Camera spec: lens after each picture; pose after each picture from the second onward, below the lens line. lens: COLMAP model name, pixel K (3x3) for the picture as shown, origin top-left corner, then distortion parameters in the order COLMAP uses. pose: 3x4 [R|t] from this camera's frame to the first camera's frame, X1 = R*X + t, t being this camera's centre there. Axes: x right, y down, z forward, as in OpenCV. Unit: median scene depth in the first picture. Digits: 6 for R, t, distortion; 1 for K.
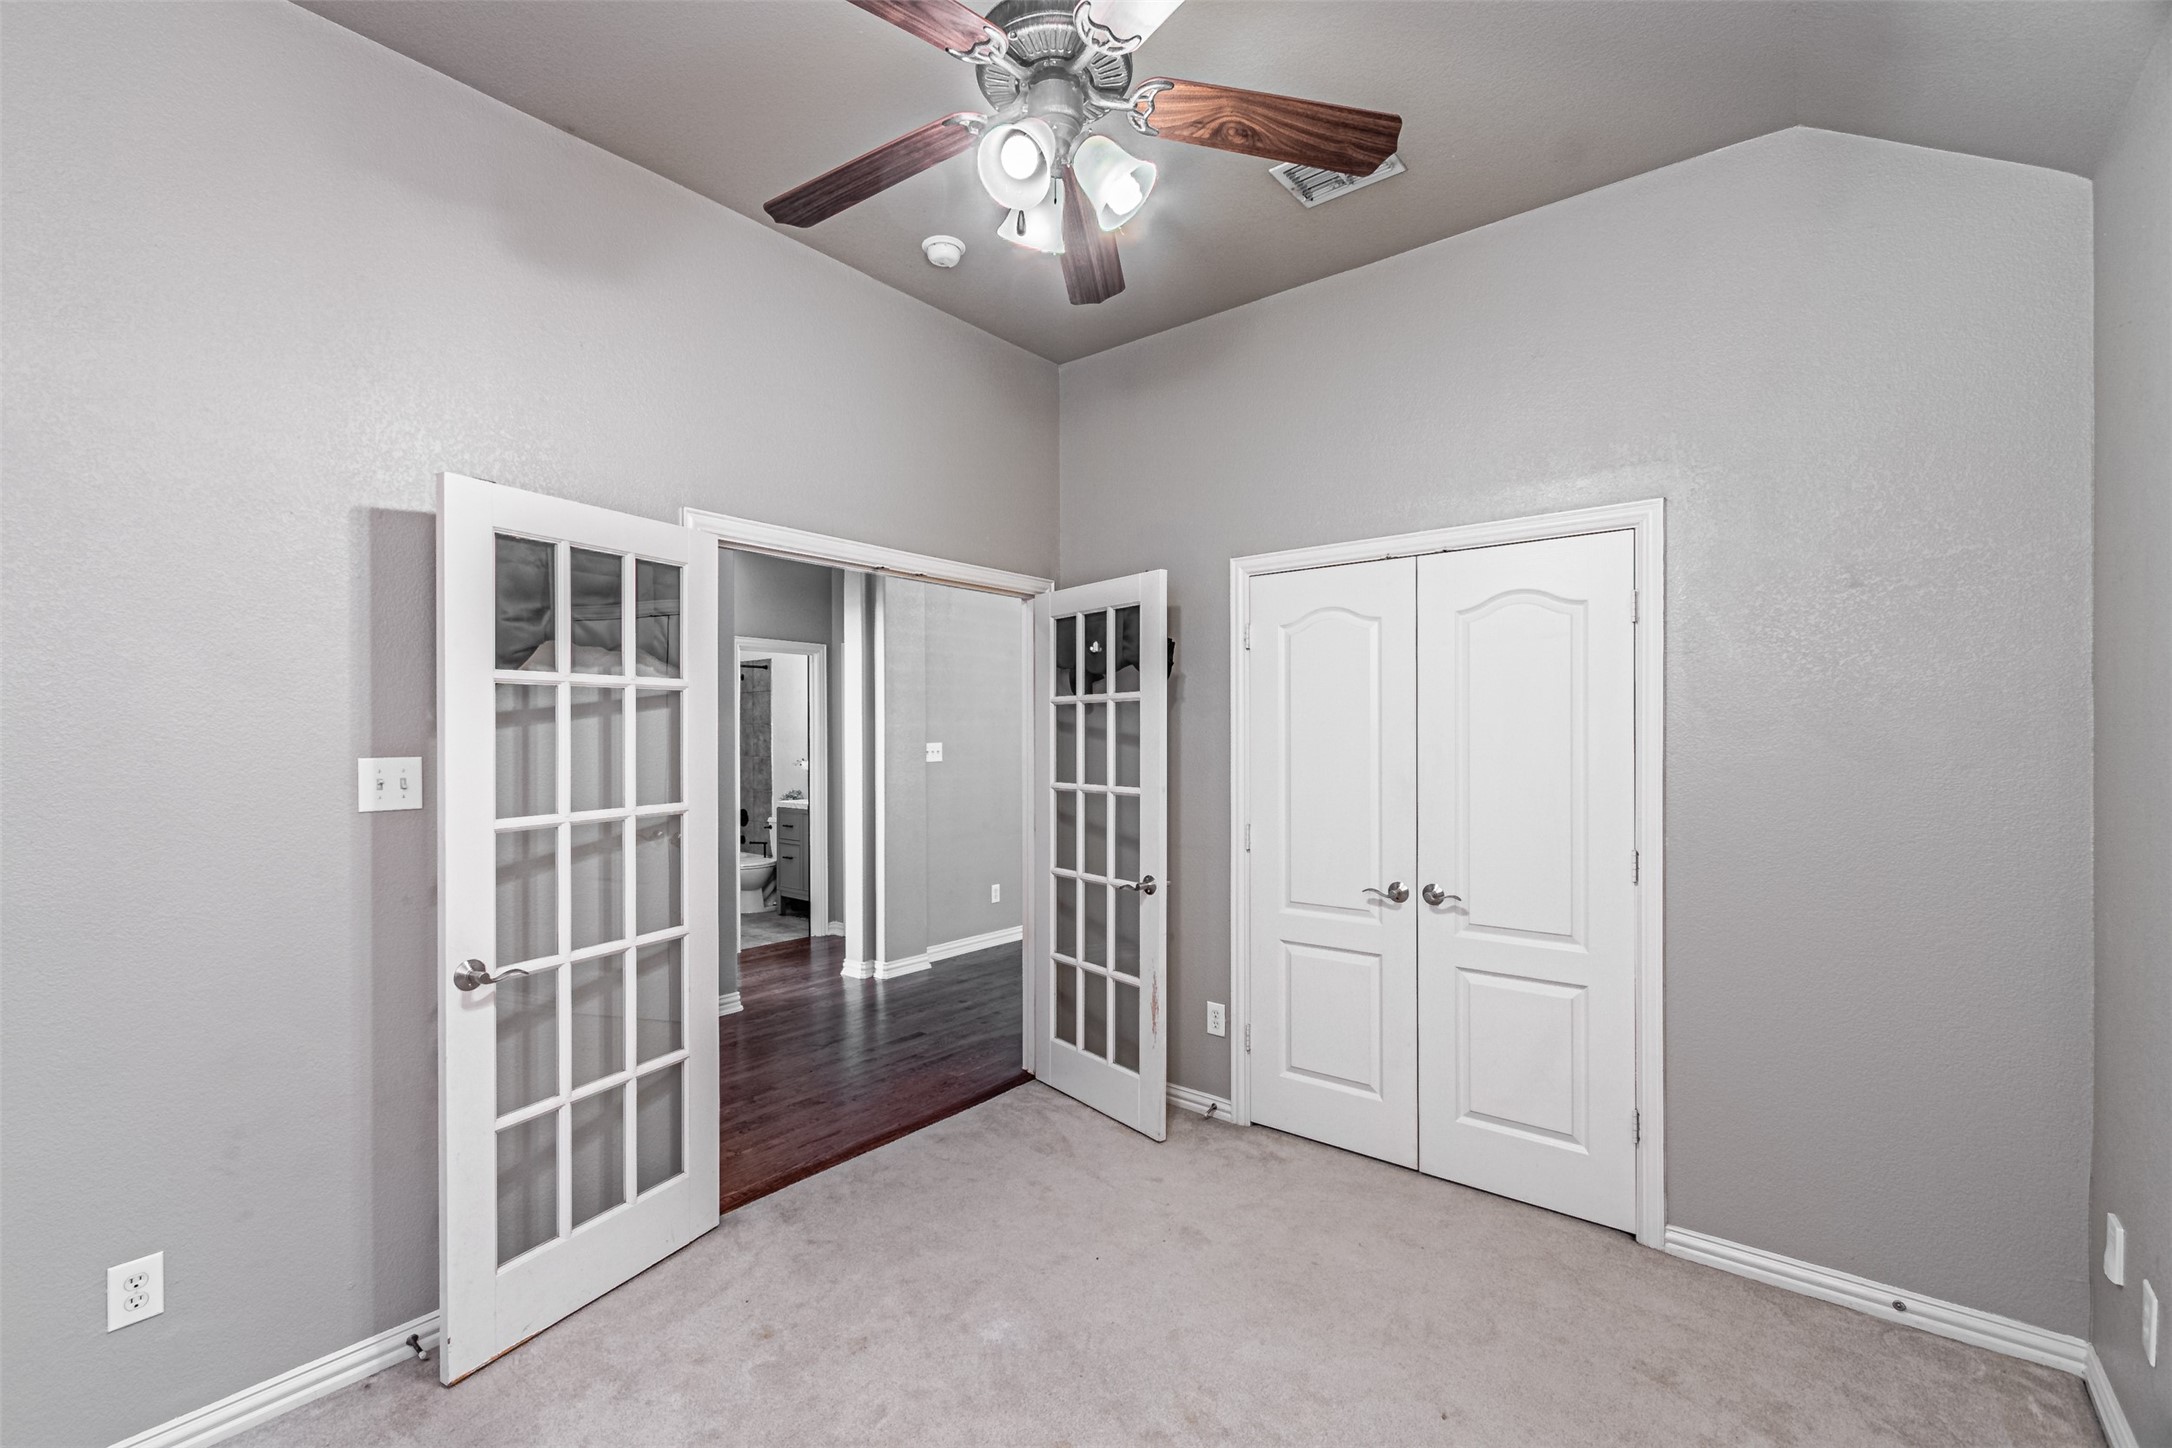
lens RADIAL K [[947.6, 0, 1071.5], [0, 947.6, 733.4], [0, 0, 1]] dist [0.002745, -0.000477]
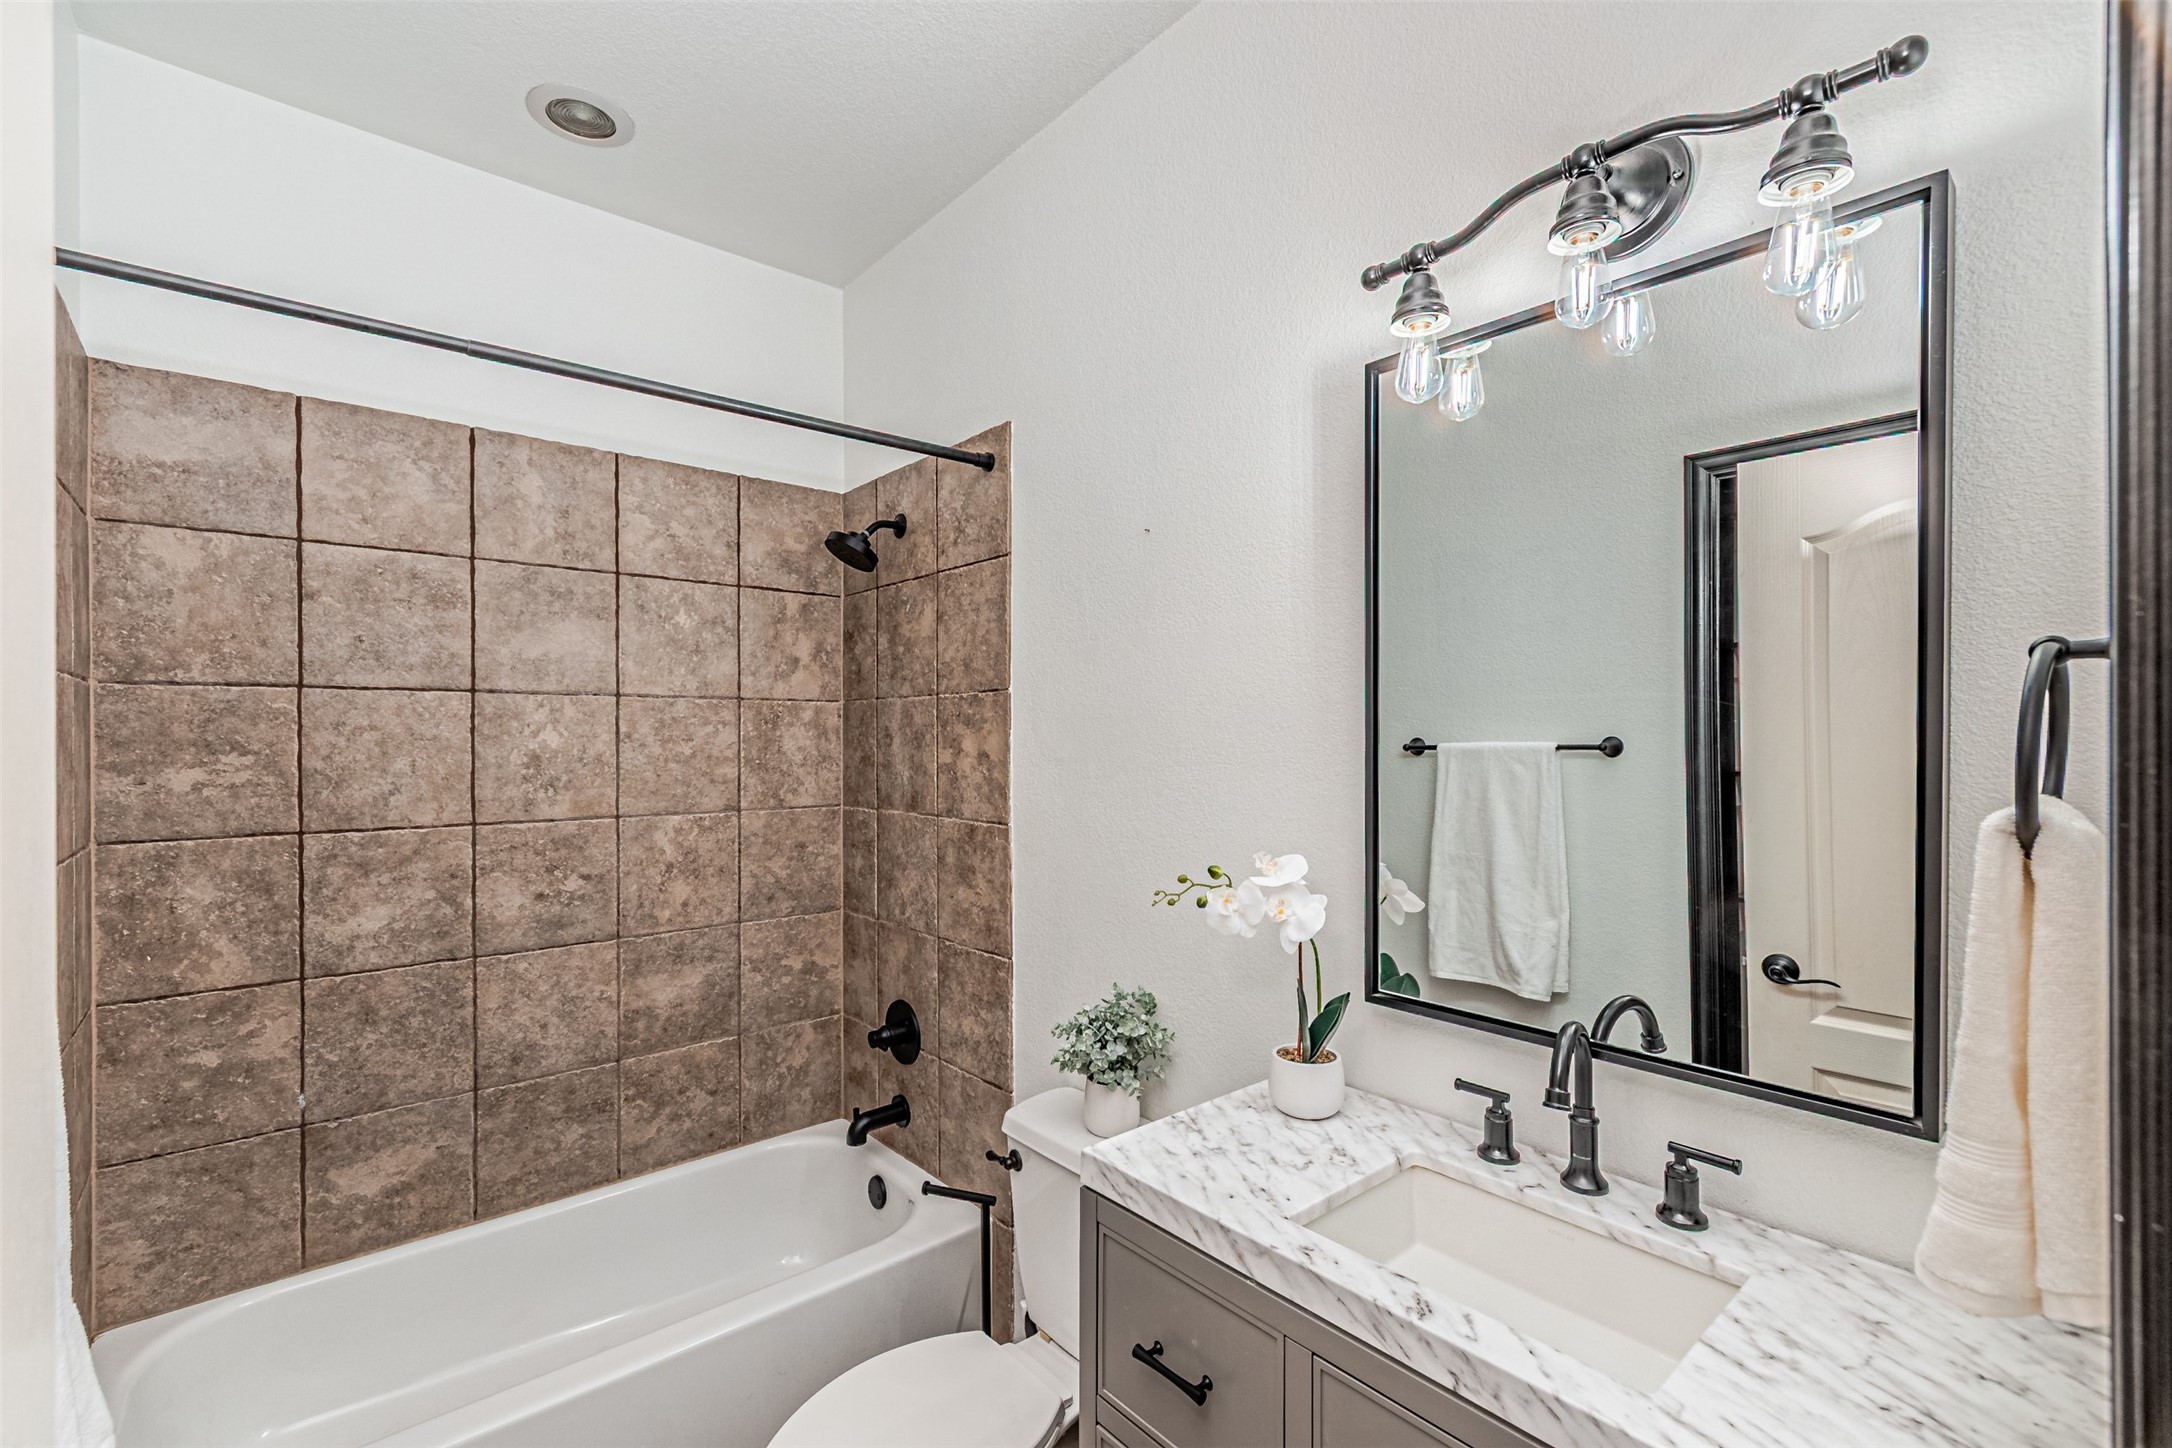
lens RADIAL K [[947.6, 0, 1080.6], [0, 947.6, 726.9], [0, 0, 1]] dist [0.002745, -0.000477]
pose [[0.986202, 0.004569, -0.165481, -0.254936], [-0.003290, 0.999963, 0.008005, -0.002476], [0.165512, -0.007350, 0.986180, 0.751463]]
